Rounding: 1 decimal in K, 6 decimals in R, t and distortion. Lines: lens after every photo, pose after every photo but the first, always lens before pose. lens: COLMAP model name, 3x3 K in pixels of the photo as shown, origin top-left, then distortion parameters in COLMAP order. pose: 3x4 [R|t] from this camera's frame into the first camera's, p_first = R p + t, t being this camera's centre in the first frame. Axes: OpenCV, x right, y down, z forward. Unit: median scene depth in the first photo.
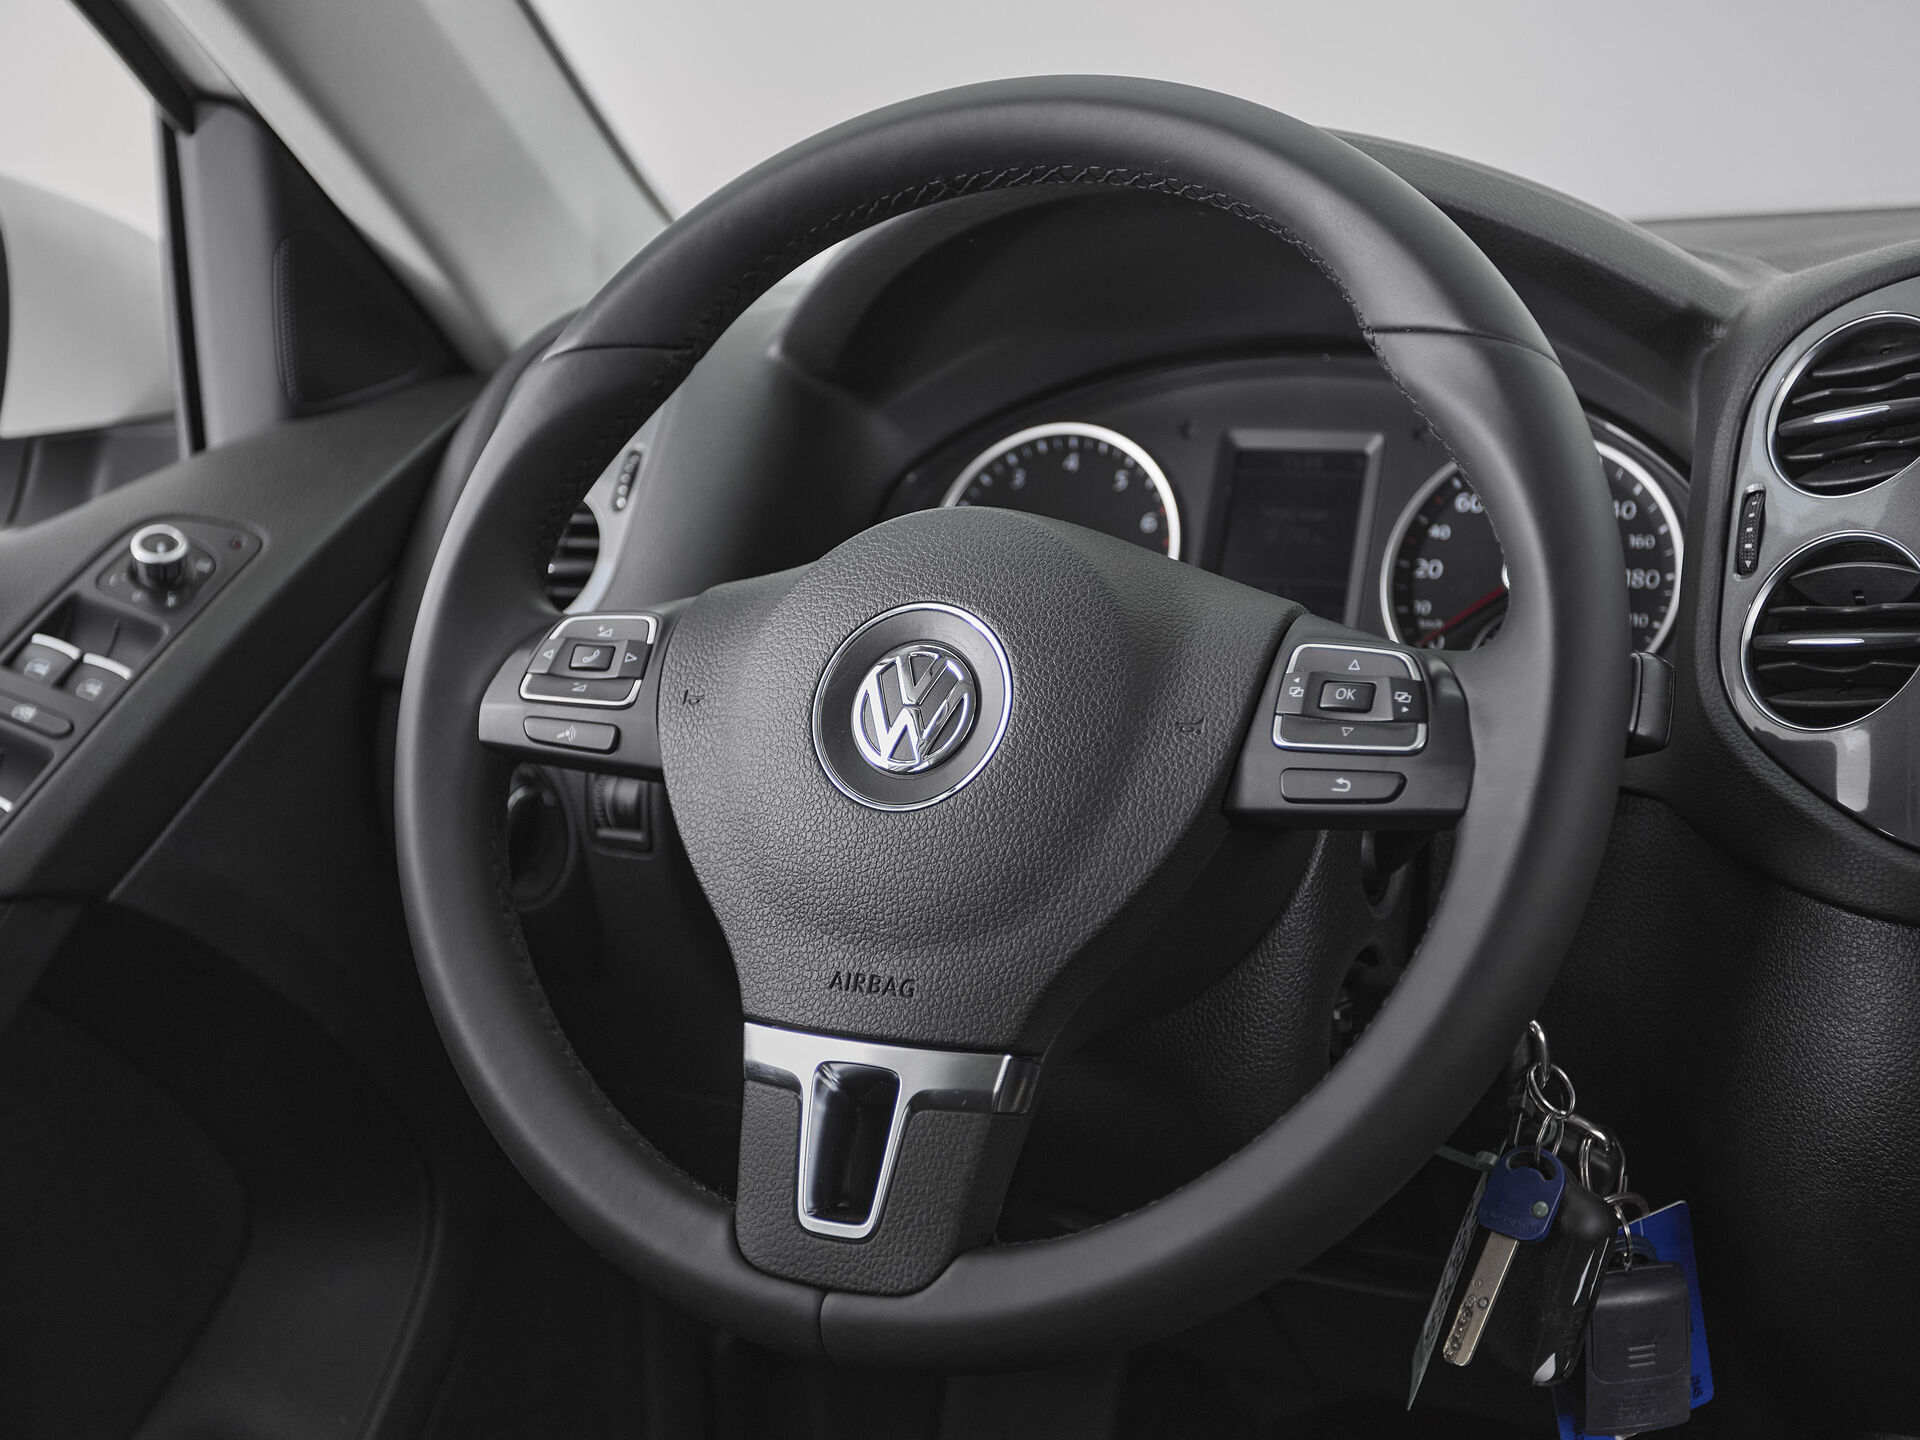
lens RADIAL K [[2530.9, 0, 952.6], [0, 2530.9, 762.6], [0, 0, 1]] dist [0.026331, 0.000000]
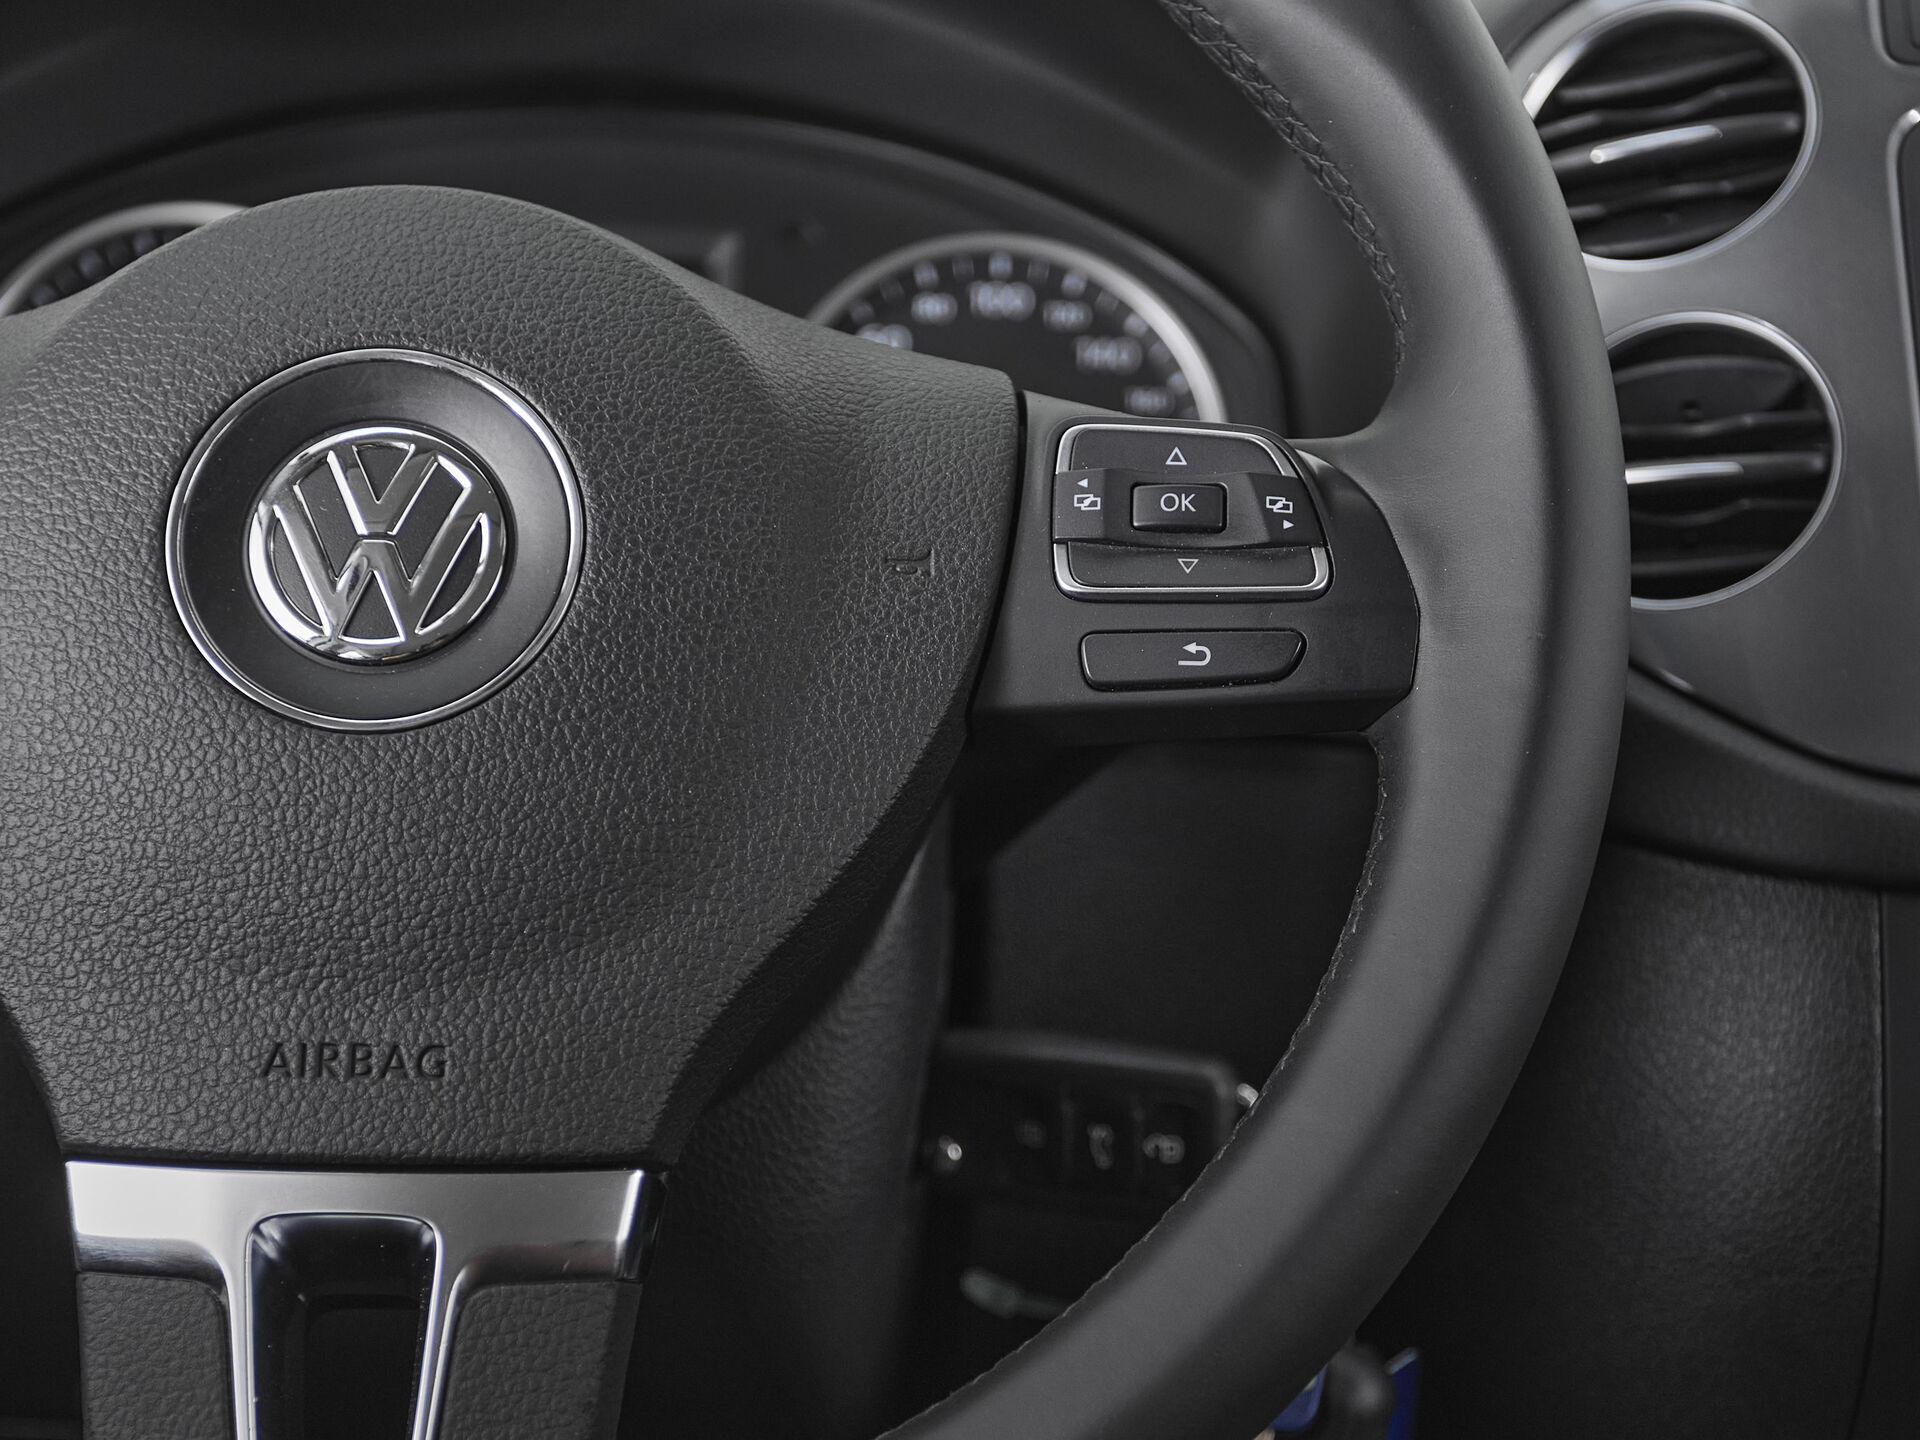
lens RADIAL K [[3289.7, 0, 980.7], [0, 3289.7, 942.9], [0, 0, 1]] dist [0.017521, 0.000000]
pose [[0.886243, -0.042153, 0.461298, -0.207937], [0.045135, 0.998970, 0.004572, 0.059810], [-0.461016, 0.016769, 0.887234, 0.306199]]
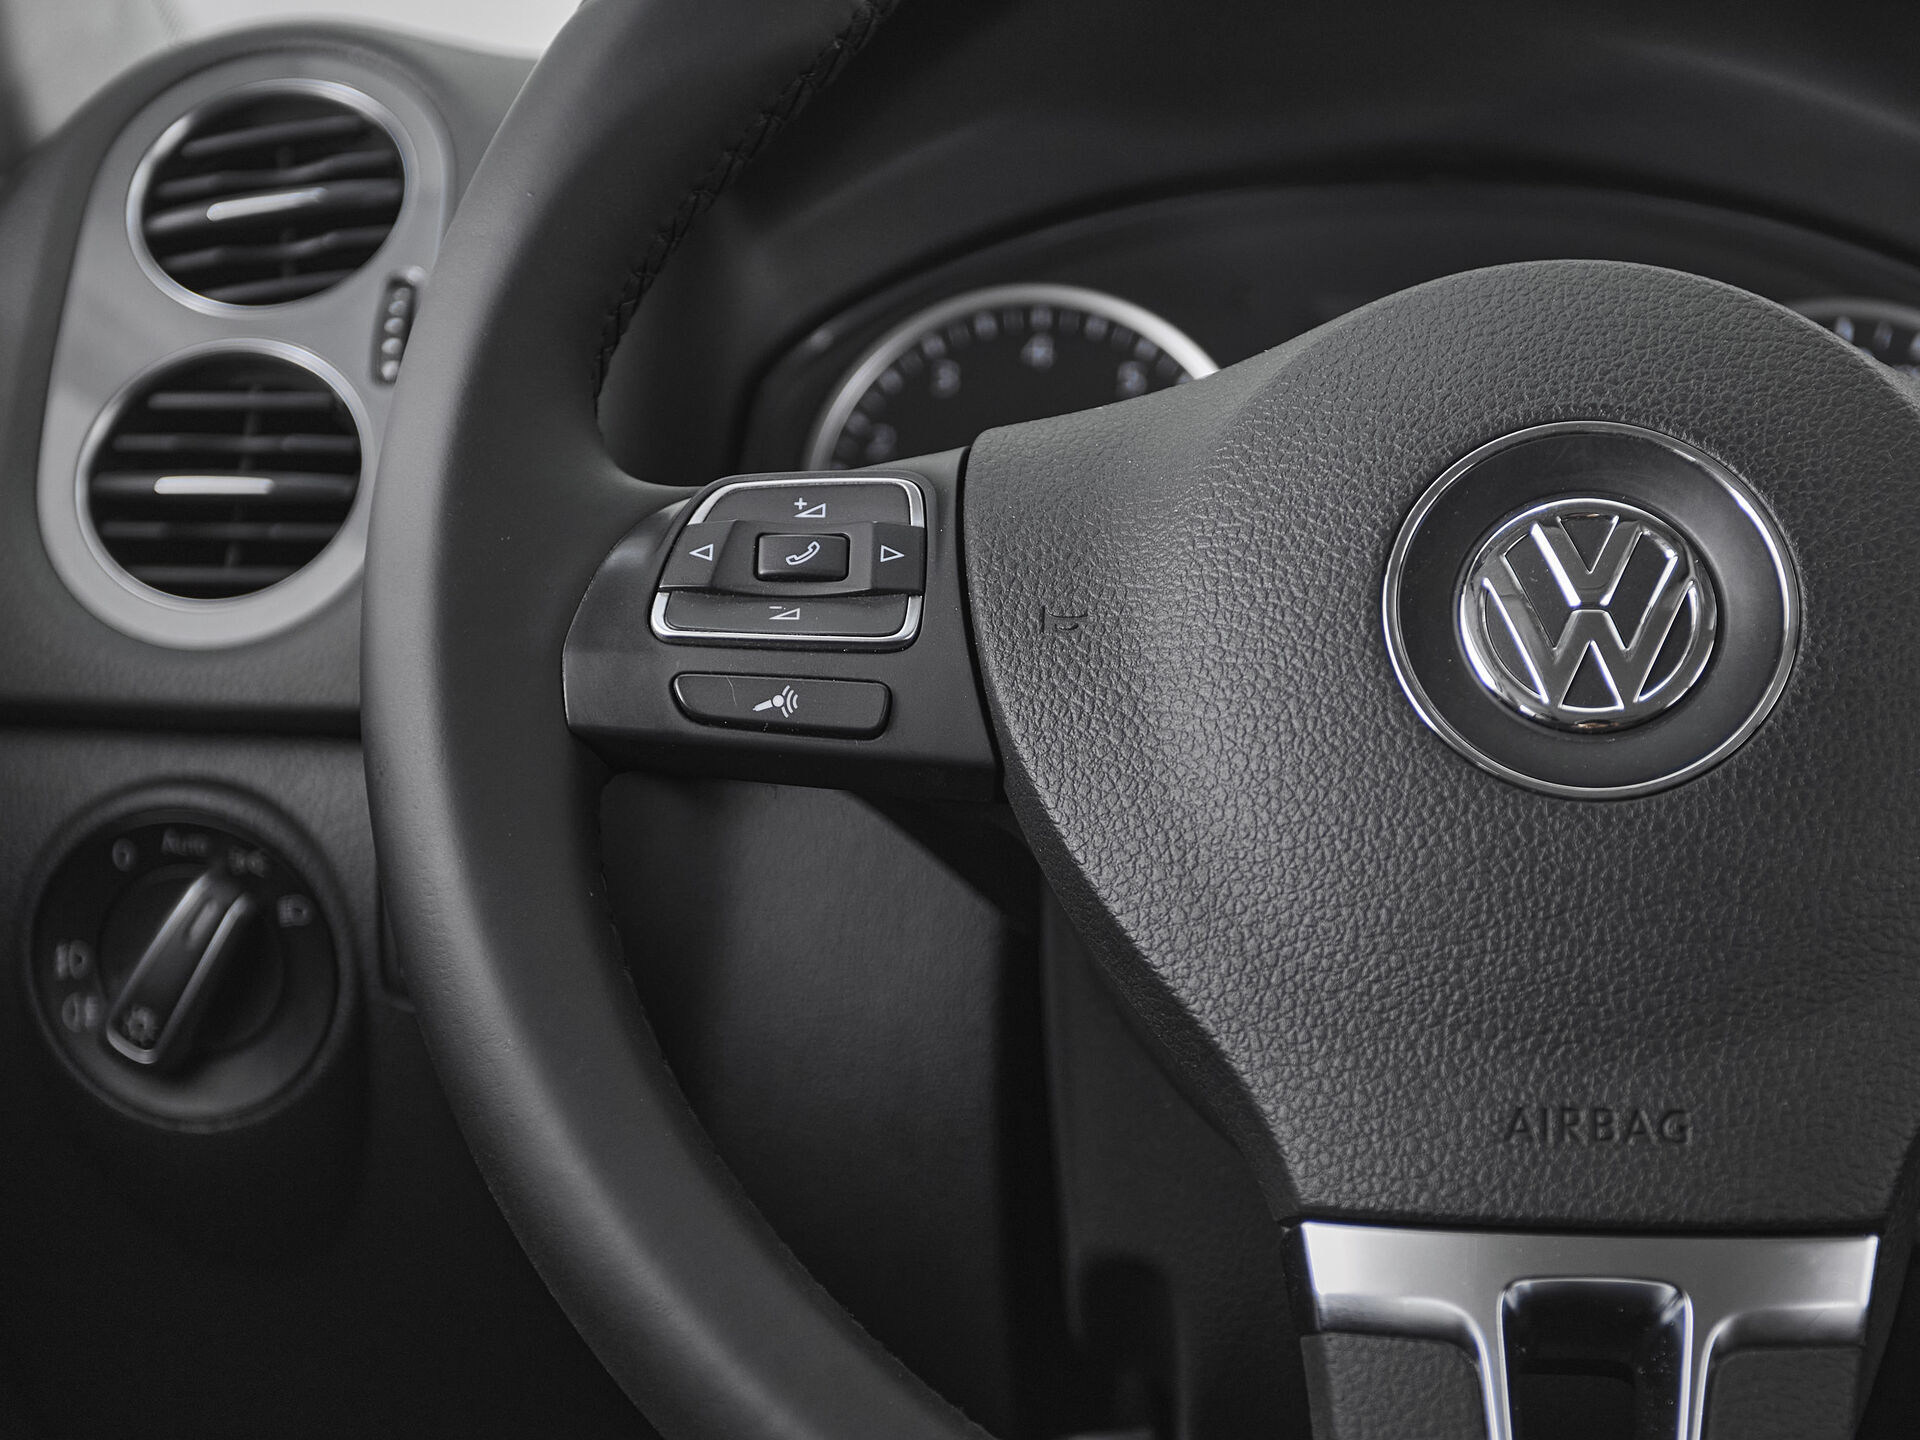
lens RADIAL K [[3307.6, 0, 988.0], [0, 3307.6, 957.3], [0, 0, 1]] dist [0.049632, 0.000000]
pose [[0.918732, -0.034303, 0.393389, -0.378684], [0.044483, 0.998869, -0.016787, 0.053065], [-0.392368, 0.032921, 0.919219, 0.376207]]
